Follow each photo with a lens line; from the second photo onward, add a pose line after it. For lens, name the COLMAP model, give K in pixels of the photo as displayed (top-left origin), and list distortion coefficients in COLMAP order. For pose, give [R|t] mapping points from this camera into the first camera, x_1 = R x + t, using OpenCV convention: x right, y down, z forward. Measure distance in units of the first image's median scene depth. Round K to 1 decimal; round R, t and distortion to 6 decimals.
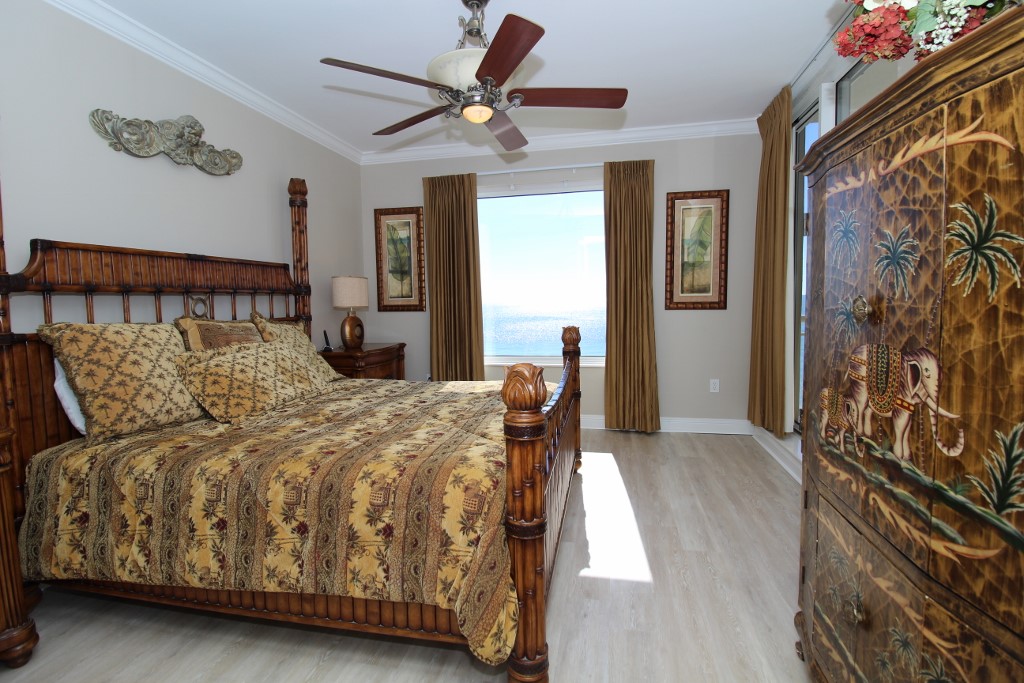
lens RADIAL K [[474.6, 0, 512.6], [0, 474.6, 332.5], [0, 0, 1]] dist [-0.015310, -0.000973]
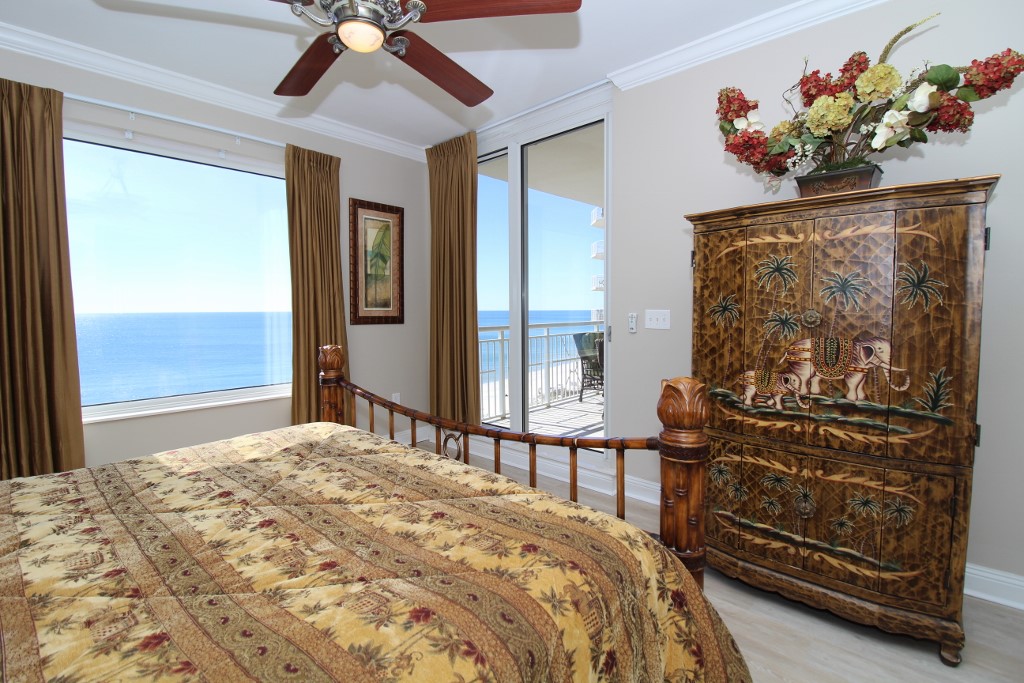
lens RADIAL K [[474.6, 0, 512.6], [0, 474.6, 332.5], [0, 0, 1]] dist [-0.015310, -0.000973]
pose [[0.509687, -0.025571, 0.859980, -1.397097], [0.056433, 0.998399, -0.003759, -0.056391], [-0.858507, 0.050448, 0.510314, 1.220166]]
